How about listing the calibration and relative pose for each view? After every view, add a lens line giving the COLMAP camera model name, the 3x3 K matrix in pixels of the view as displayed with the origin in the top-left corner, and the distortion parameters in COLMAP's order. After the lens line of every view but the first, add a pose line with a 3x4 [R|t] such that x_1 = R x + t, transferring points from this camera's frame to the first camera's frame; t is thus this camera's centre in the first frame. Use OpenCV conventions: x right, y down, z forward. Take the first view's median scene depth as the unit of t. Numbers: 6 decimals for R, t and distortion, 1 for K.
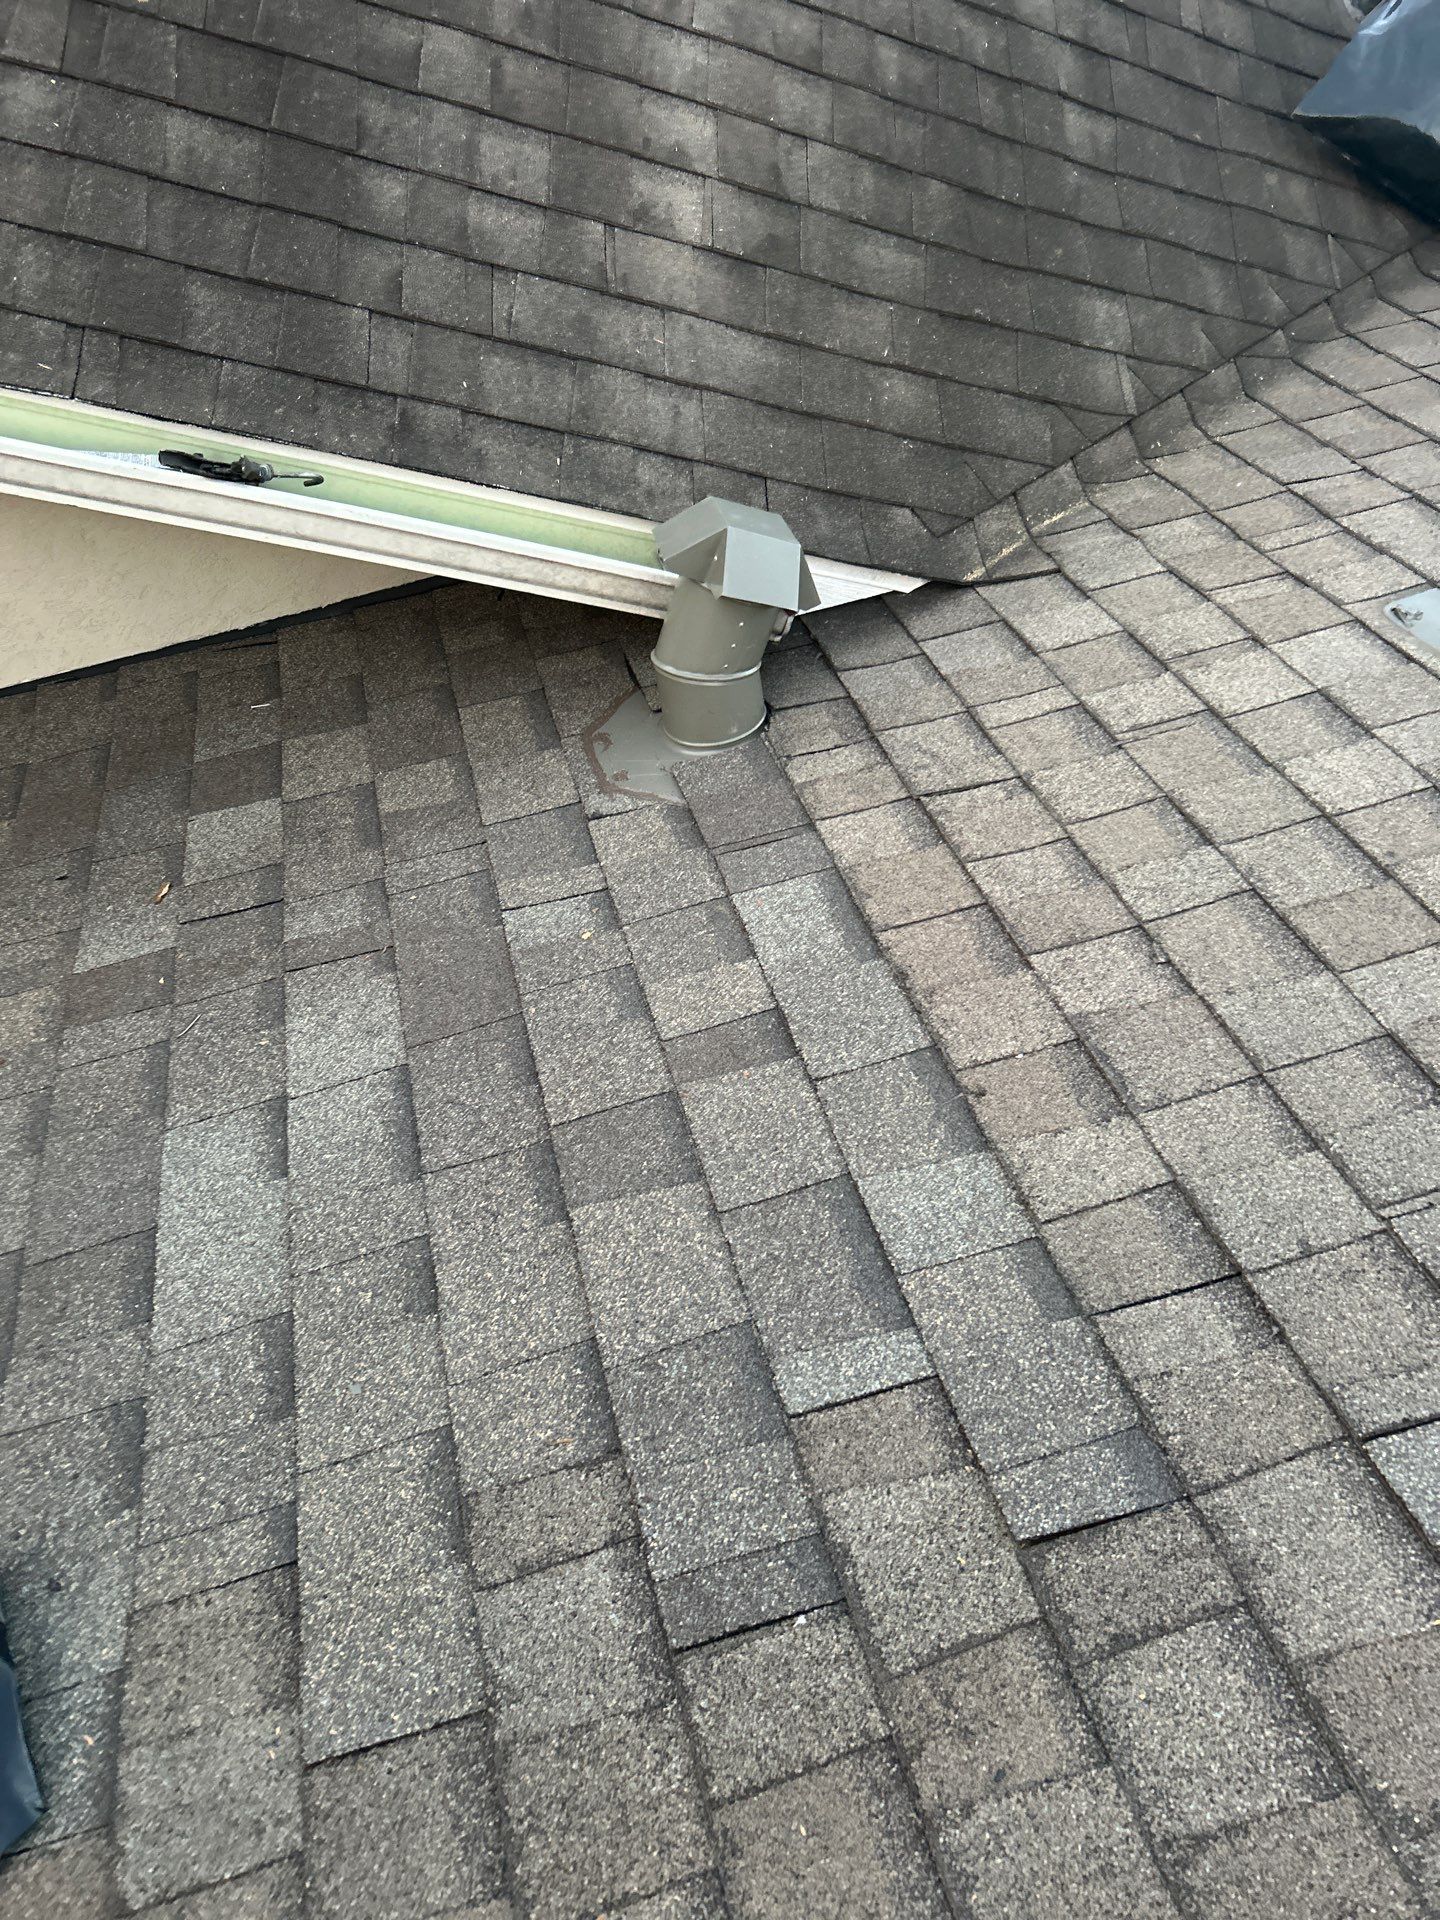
lens RADIAL K [[1439.1, 0, 706.2], [0, 1439.1, 949.6], [0, 0, 1]] dist [0.036933, -0.040864]
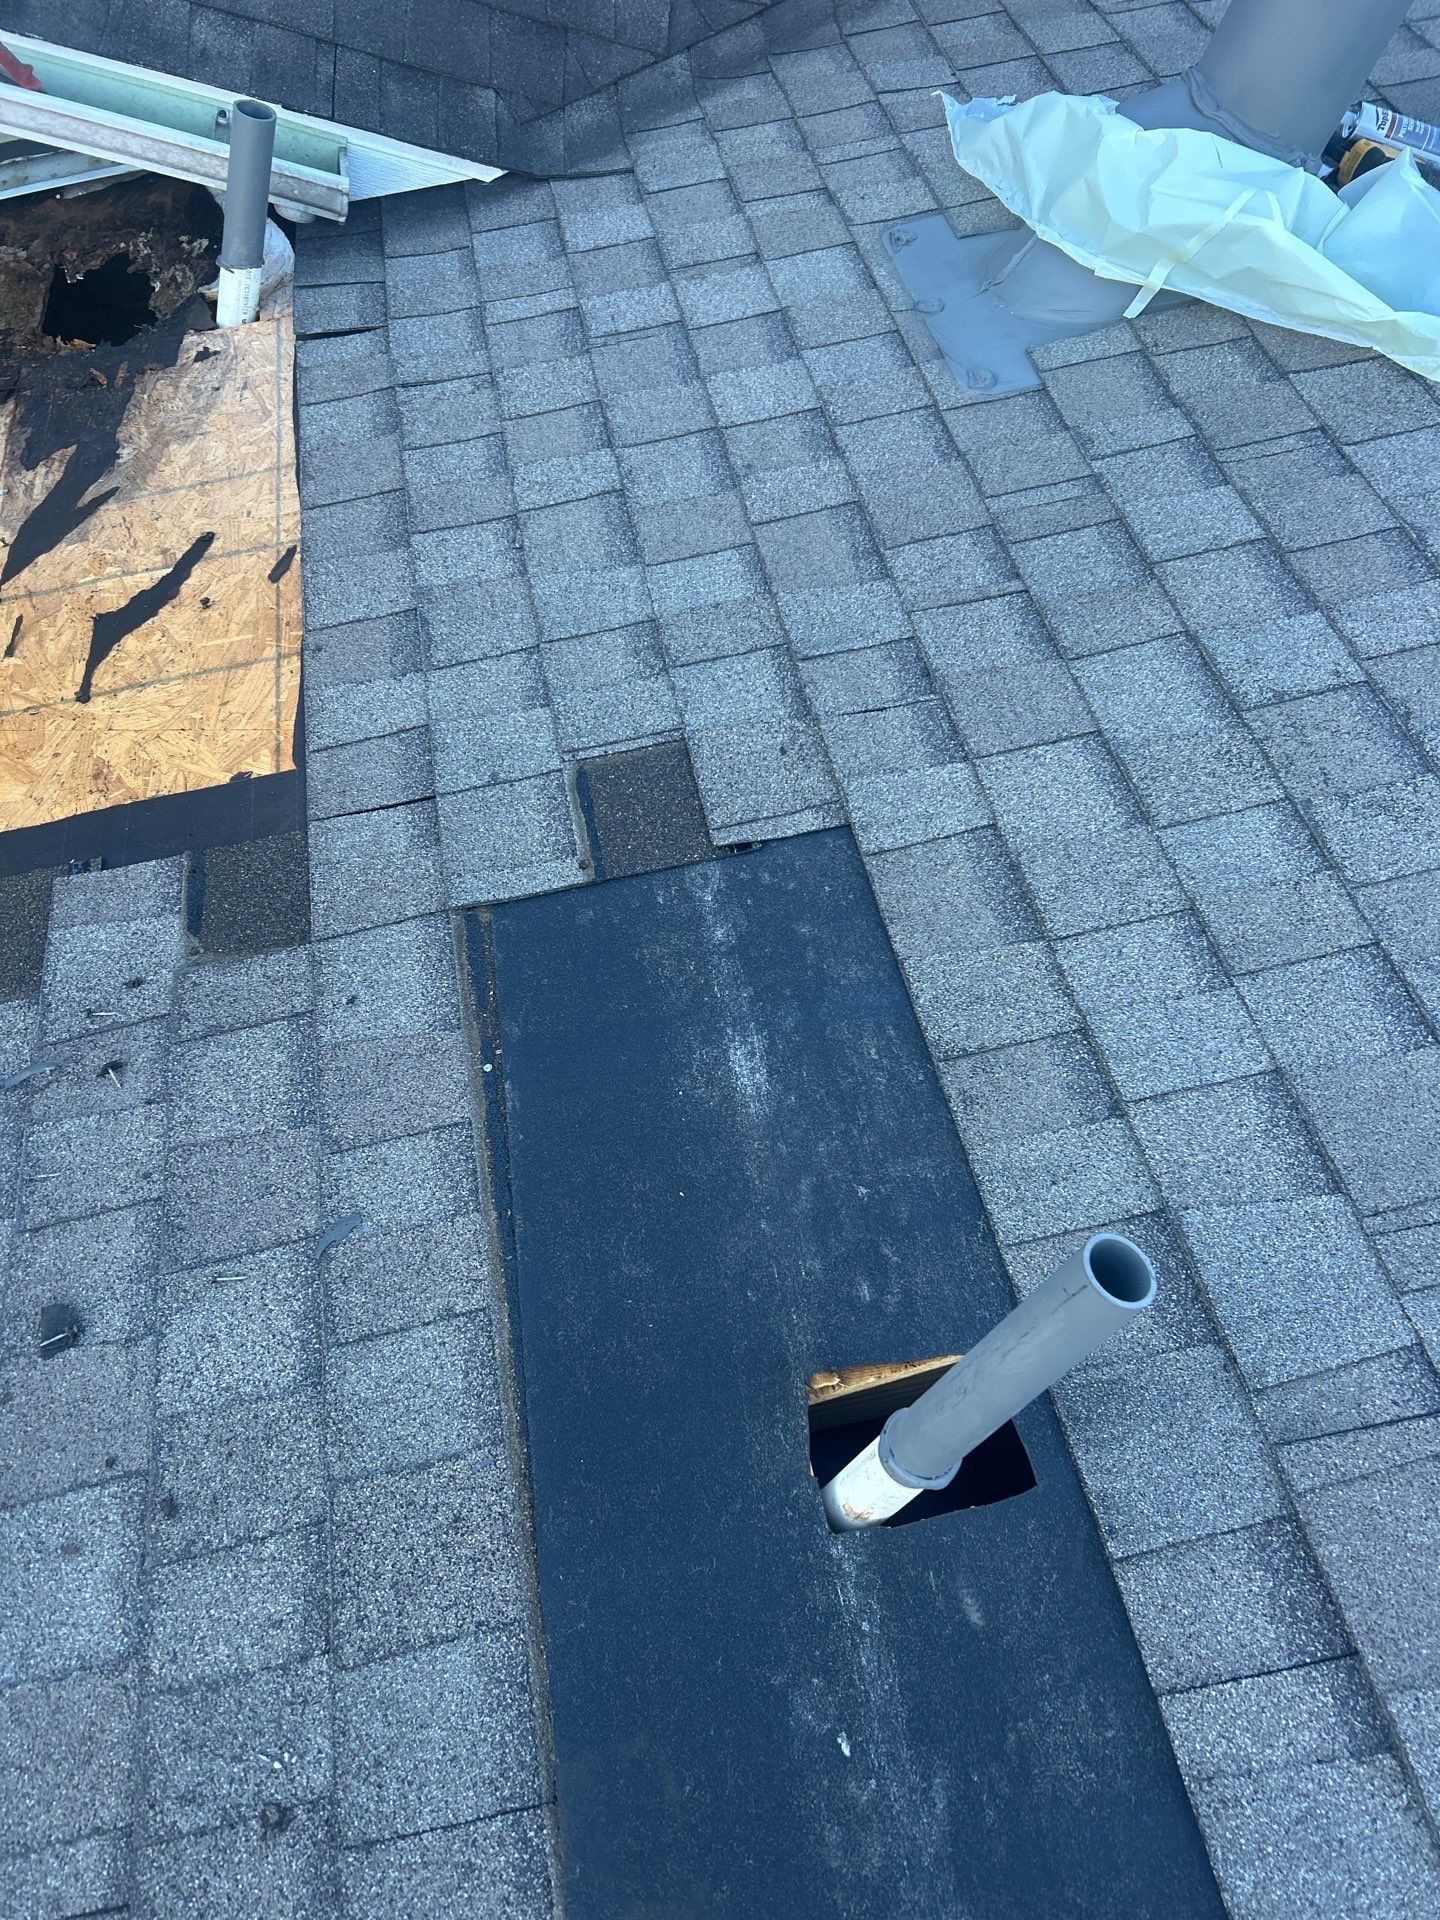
lens RADIAL K [[1439.1, 0, 704.0], [0, 1439.1, 956.0], [0, 0, 1]] dist [0.036933, -0.040864]
pose [[0.997198, 0.074796, 0.001448, 0.366639], [-0.072900, 0.967206, 0.243305, 0.024440], [0.016798, -0.242729, 0.969949, -0.140987]]
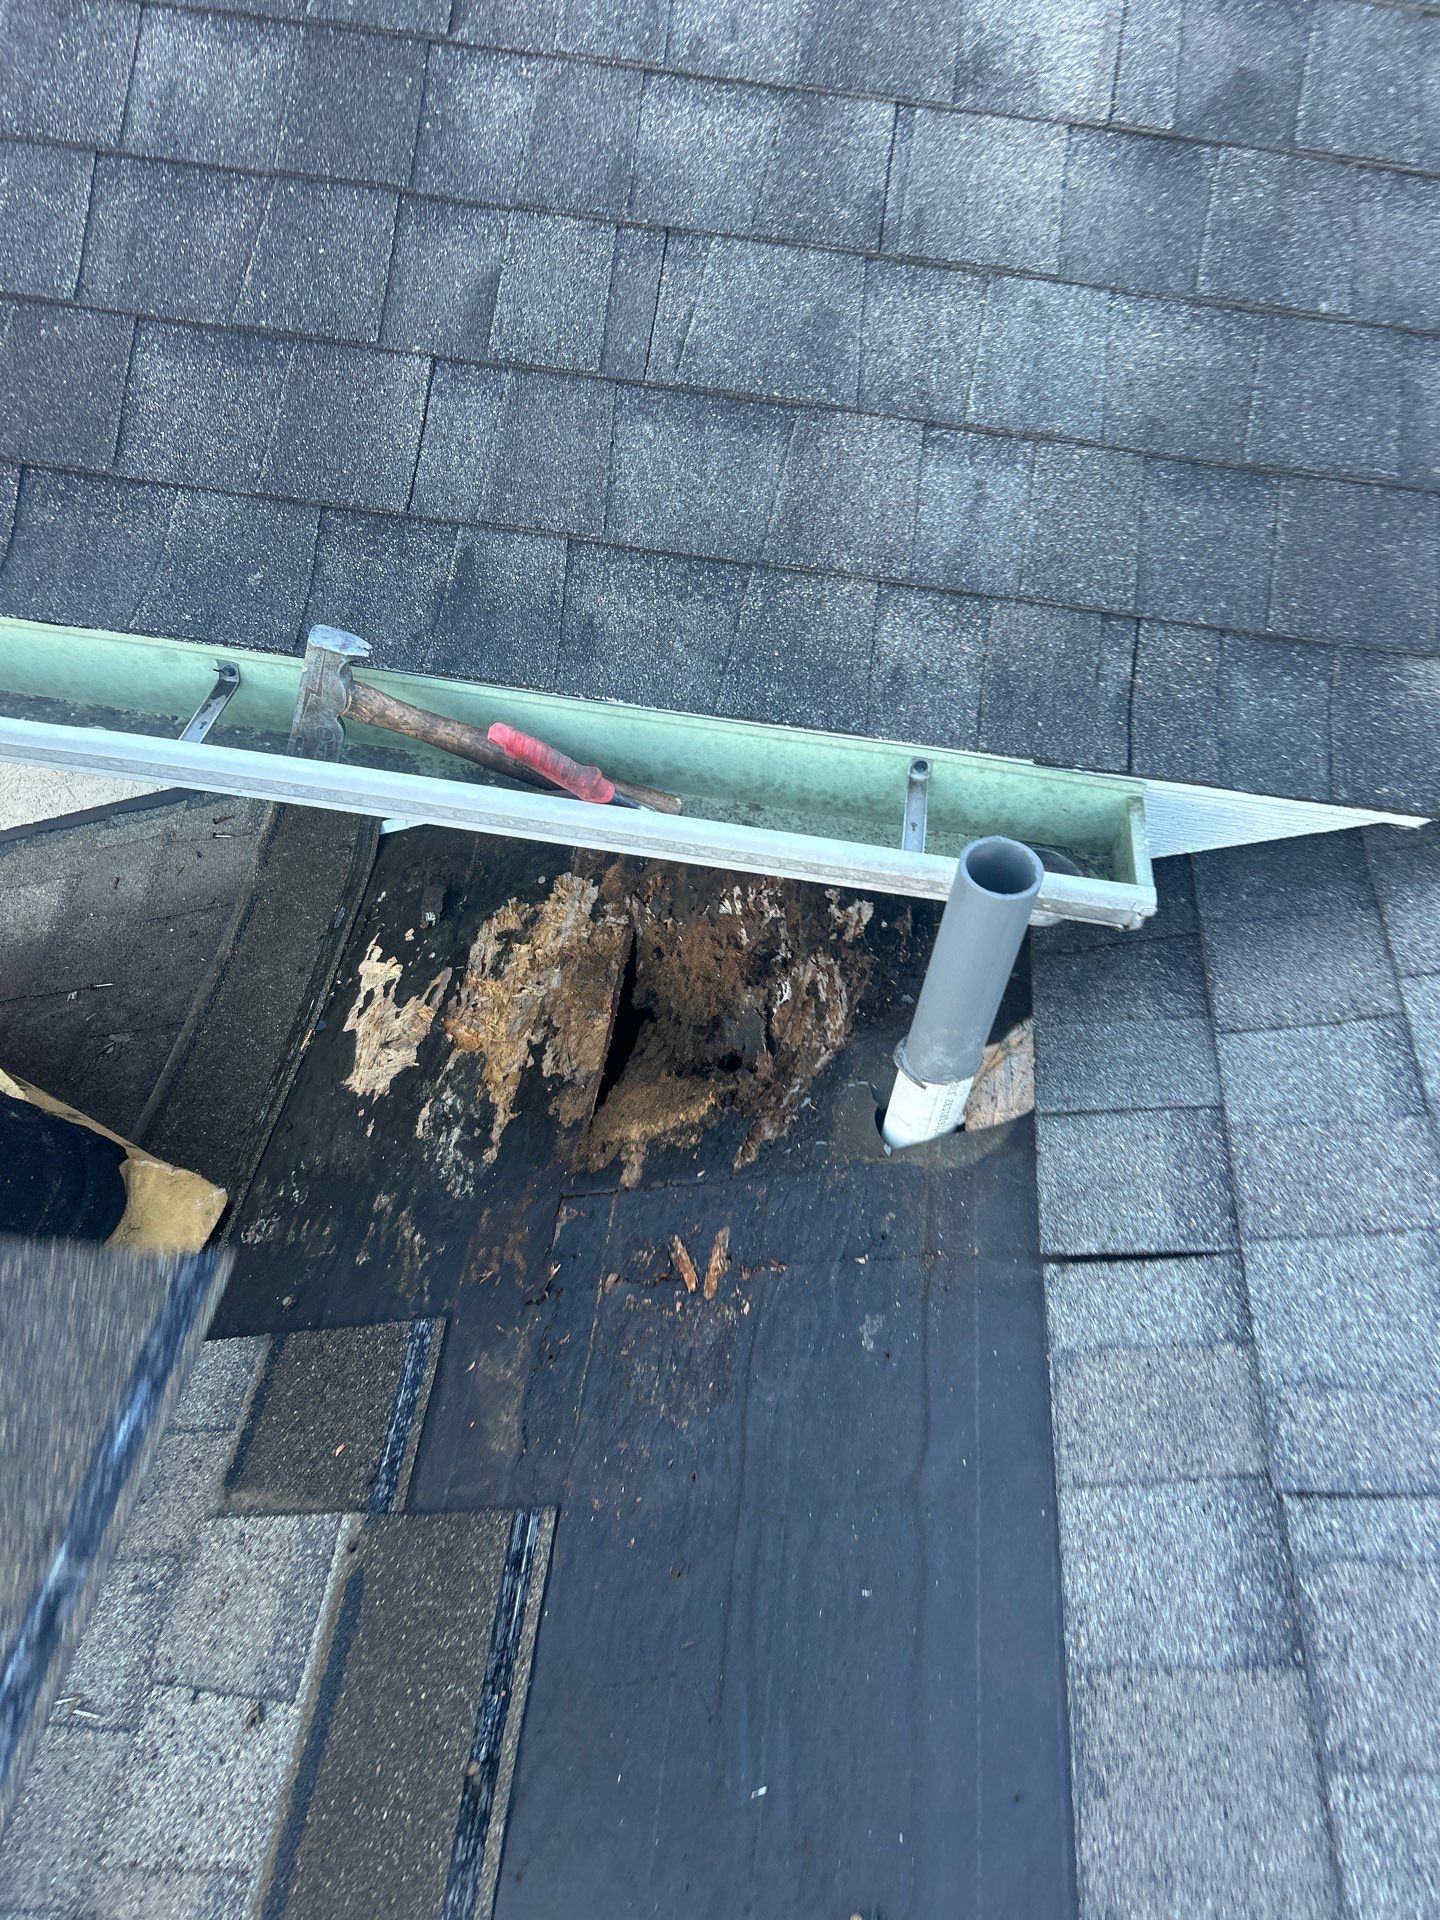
lens RADIAL K [[1439.1, 0, 730.2], [0, 1439.1, 951.1], [0, 0, 1]] dist [0.036933, -0.040864]
pose [[0.926100, 0.123712, -0.356418, 0.113977], [-0.044448, 0.973907, 0.222551, -0.341644], [0.374650, -0.190263, 0.907434, 0.468234]]
